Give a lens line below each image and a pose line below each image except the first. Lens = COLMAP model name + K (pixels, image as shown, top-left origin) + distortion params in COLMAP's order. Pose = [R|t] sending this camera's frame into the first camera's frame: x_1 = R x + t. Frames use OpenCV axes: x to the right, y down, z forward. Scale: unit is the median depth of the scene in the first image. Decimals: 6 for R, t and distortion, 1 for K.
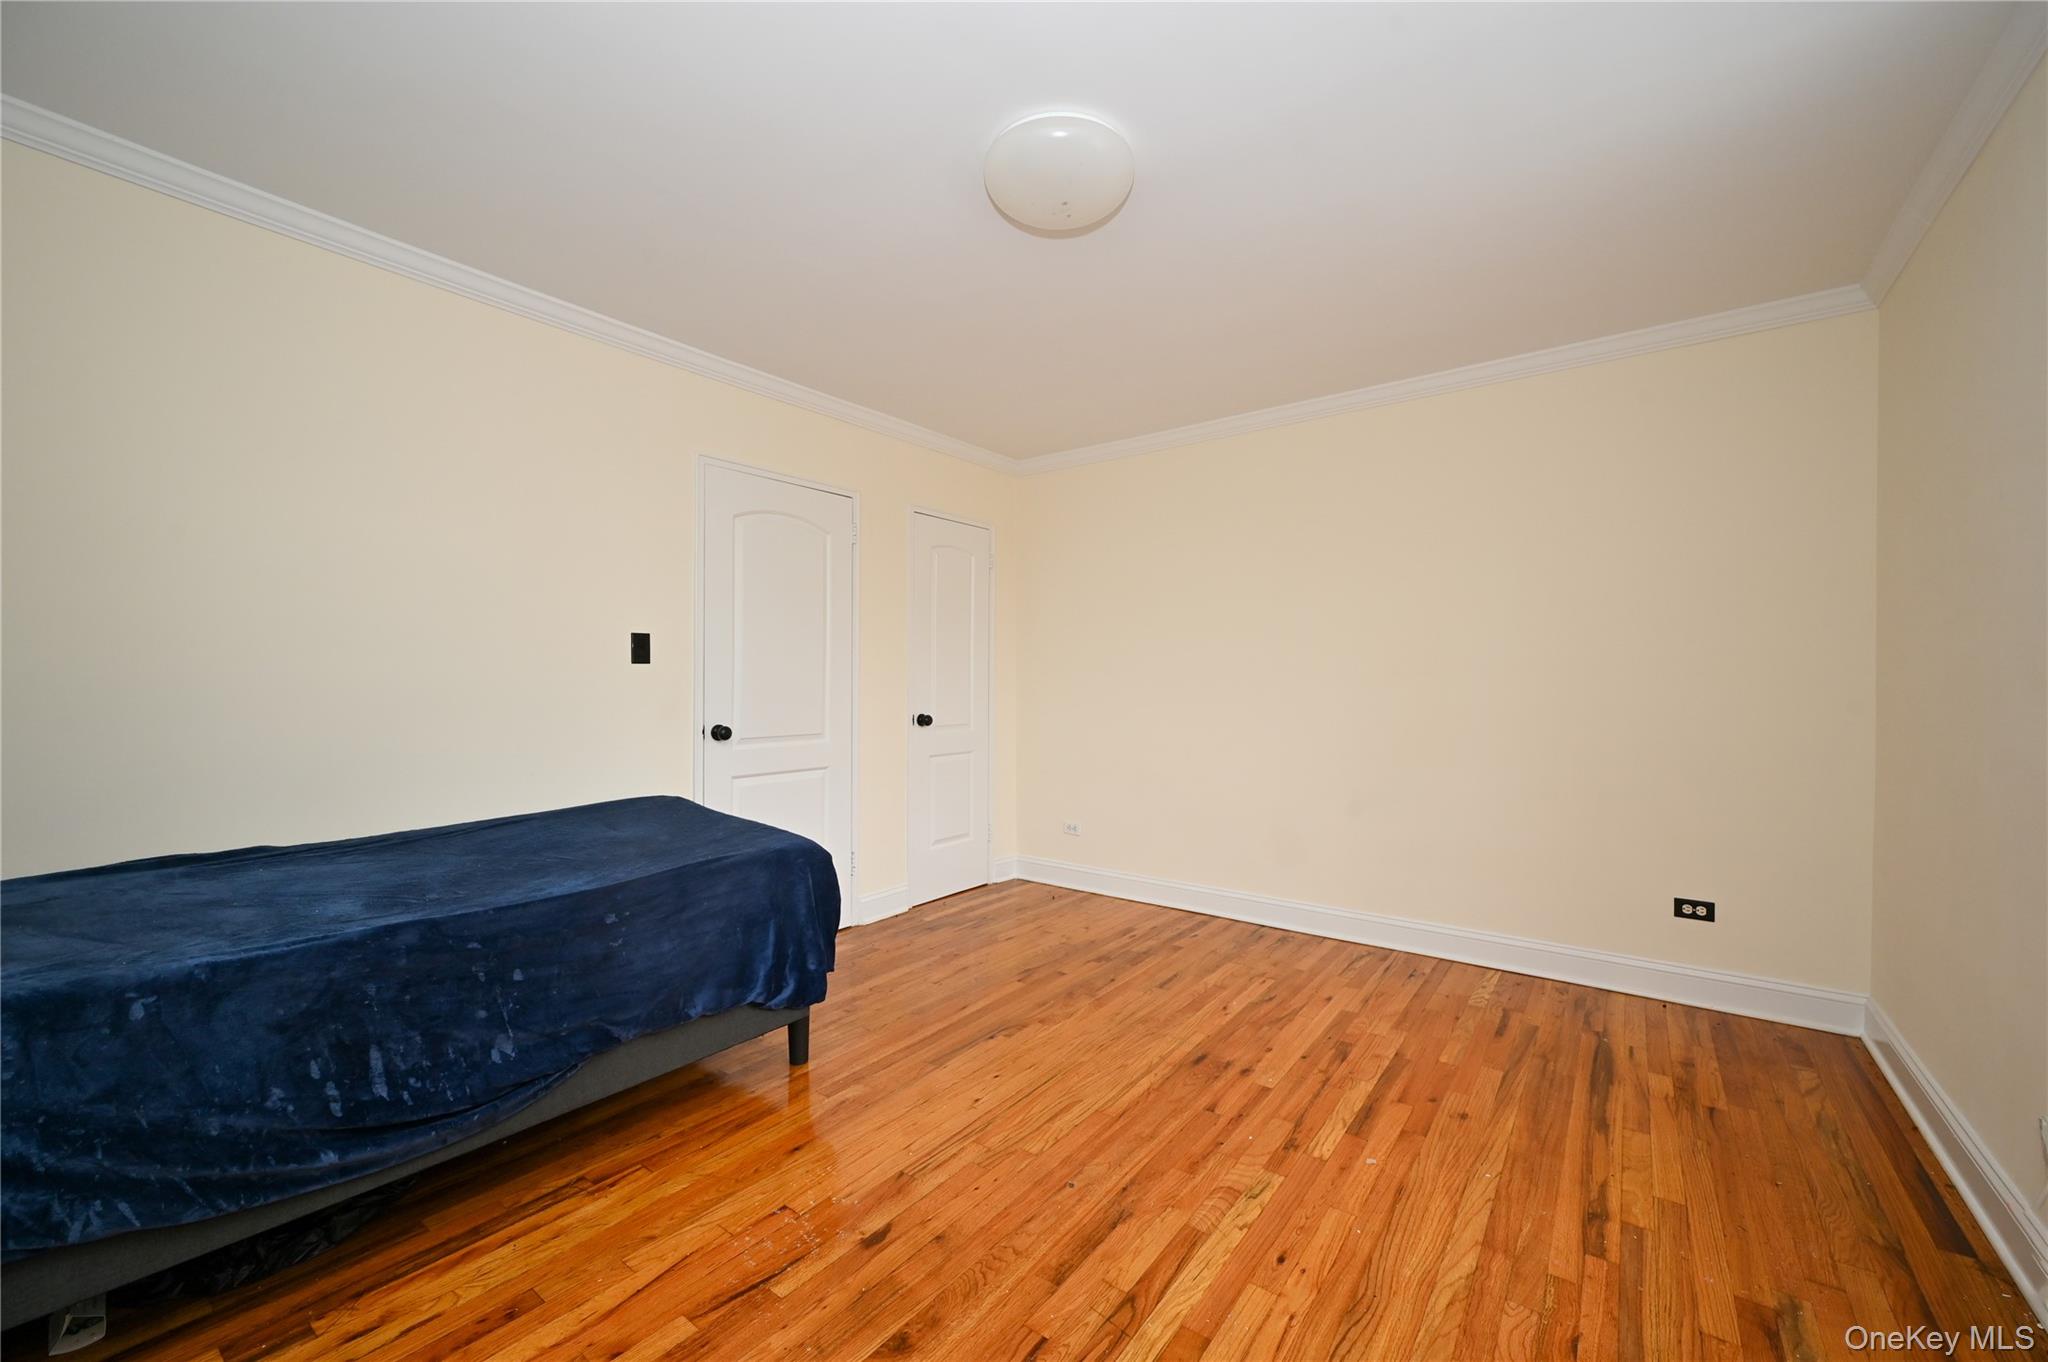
lens RADIAL K [[797.7, 0, 1020.5], [0, 797.7, 683.9], [0, 0, 1]] dist [-0.000064, -0.000219]
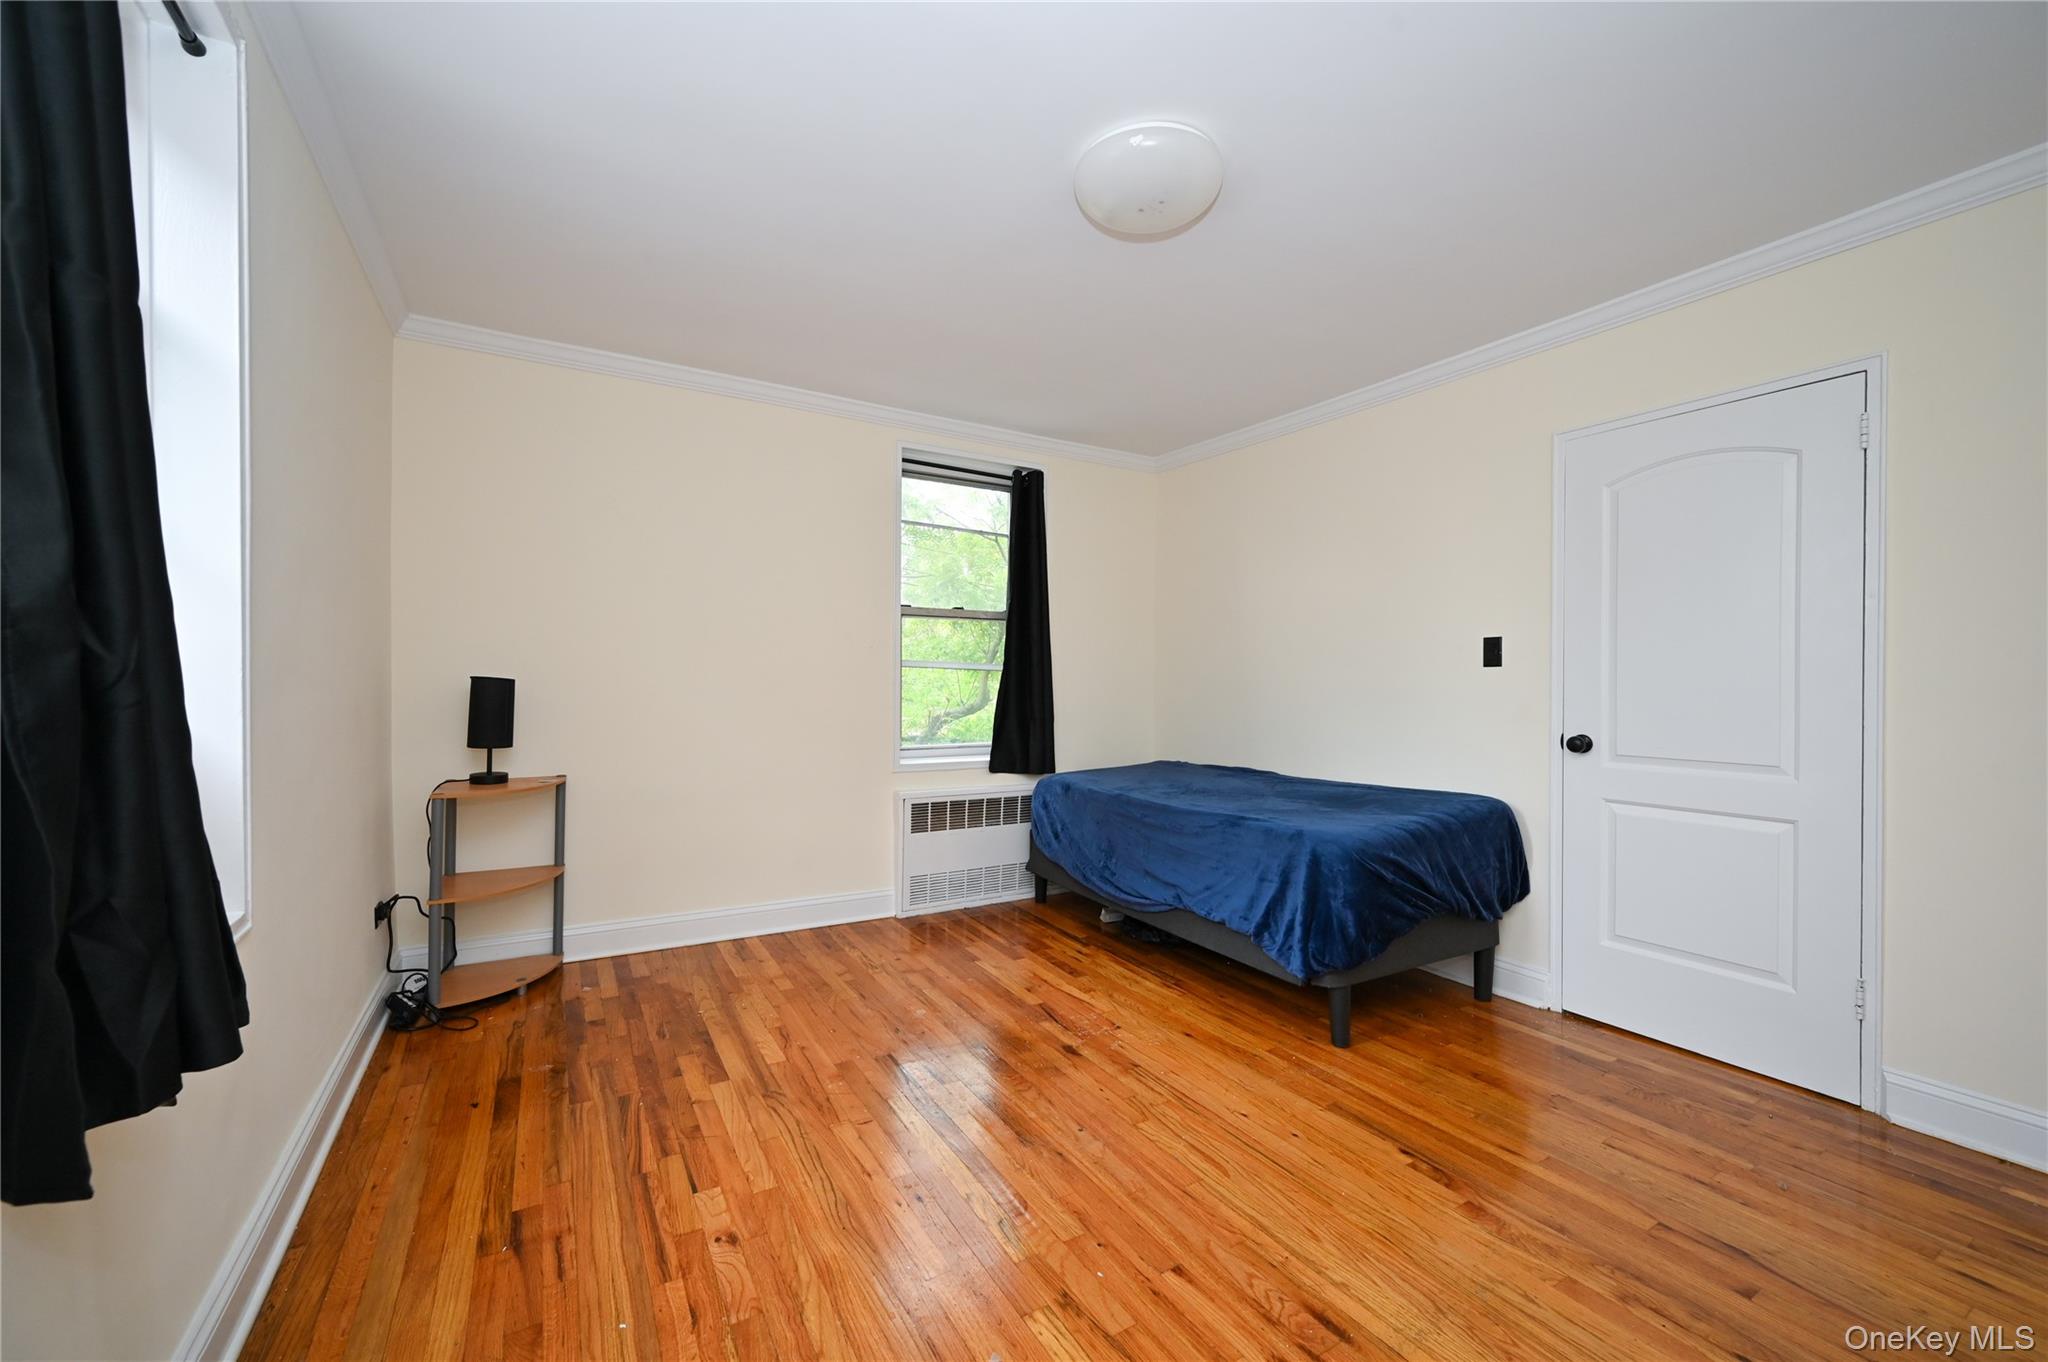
lens RADIAL K [[797.7, 0, 1038.0], [0, 797.7, 683.6], [0, 0, 1]] dist [-0.000064, -0.000219]
pose [[-0.355895, -0.002703, -0.934522, 1.020137], [-0.011935, 0.999927, 0.001654, 0.002624], [0.934450, 0.011742, -0.355901, 1.204006]]
